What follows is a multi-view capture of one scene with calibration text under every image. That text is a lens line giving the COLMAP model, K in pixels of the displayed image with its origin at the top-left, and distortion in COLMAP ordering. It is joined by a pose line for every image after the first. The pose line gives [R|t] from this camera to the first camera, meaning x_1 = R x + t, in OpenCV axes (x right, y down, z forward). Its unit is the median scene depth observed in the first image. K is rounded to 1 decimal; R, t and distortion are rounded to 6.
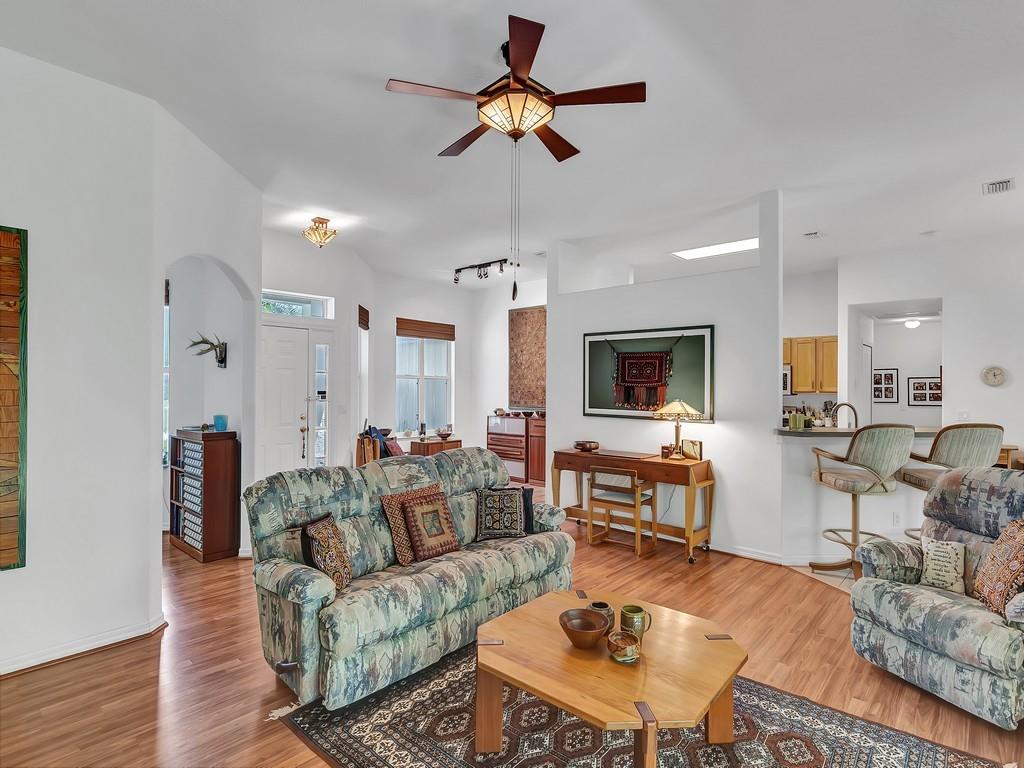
lens RADIAL K [[514.2, 0, 507.7], [0, 514.2, 382.0], [0, 0, 1]] dist [0.005322, 0.000719]
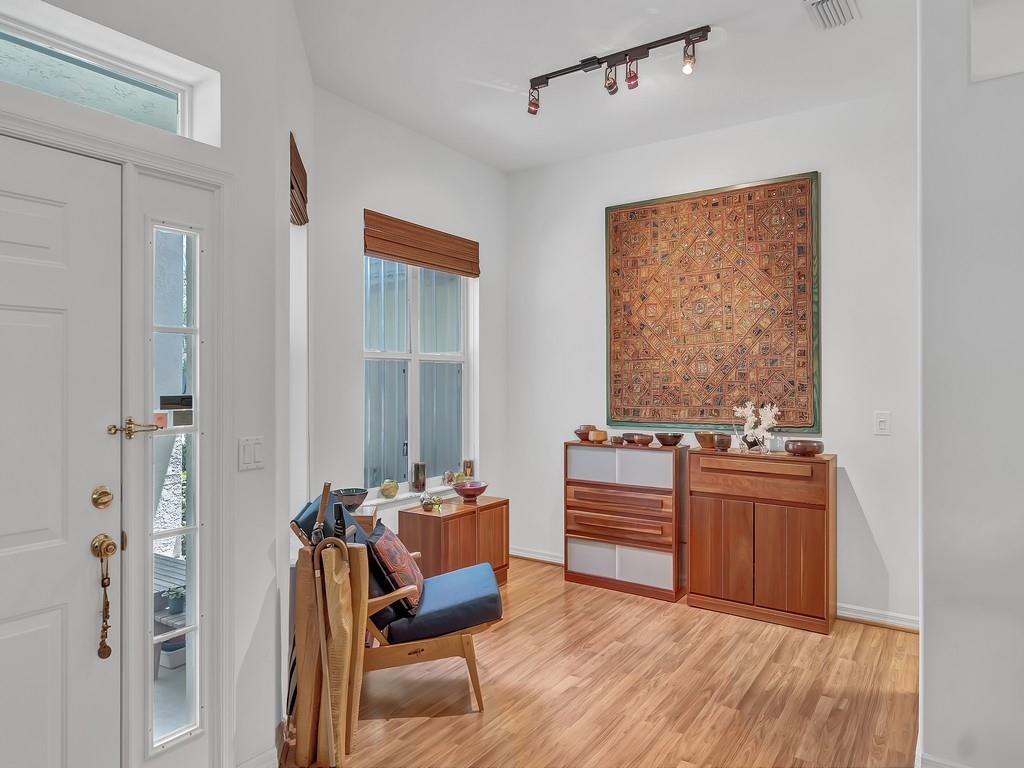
lens RADIAL K [[642.4, 0, 510.7], [0, 642.4, 372.7], [0, 0, 1]] dist [-0.000554, 0.000564]
pose [[0.987483, -0.005334, 0.157638, -0.279662], [0.005100, 0.999985, 0.001885, 0.005965], [-0.157646, -0.001057, 0.987495, 0.741088]]
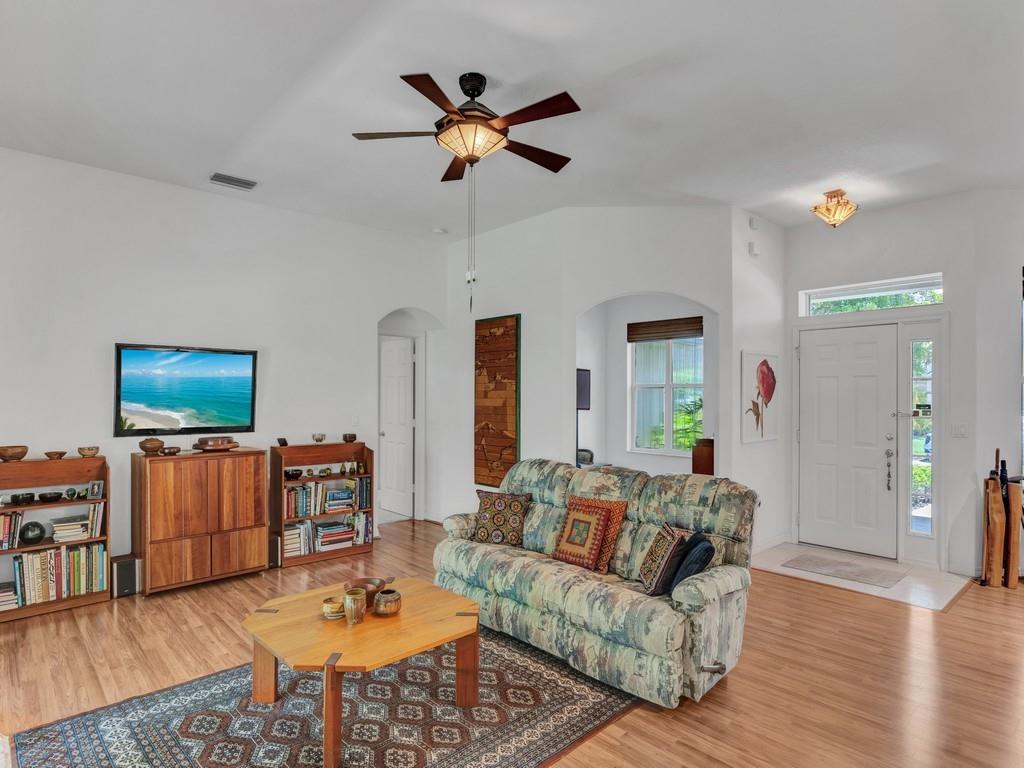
lens RADIAL K [[568.0, 0, 523.3], [0, 568.0, 400.5], [0, 0, 1]] dist [0.011680, 0.000677]
pose [[-0.067787, 0.000650, -0.997700, 0.553199], [0.004293, 0.999991, 0.000359, 0.010517], [0.997691, -0.004259, -0.067790, 0.557237]]
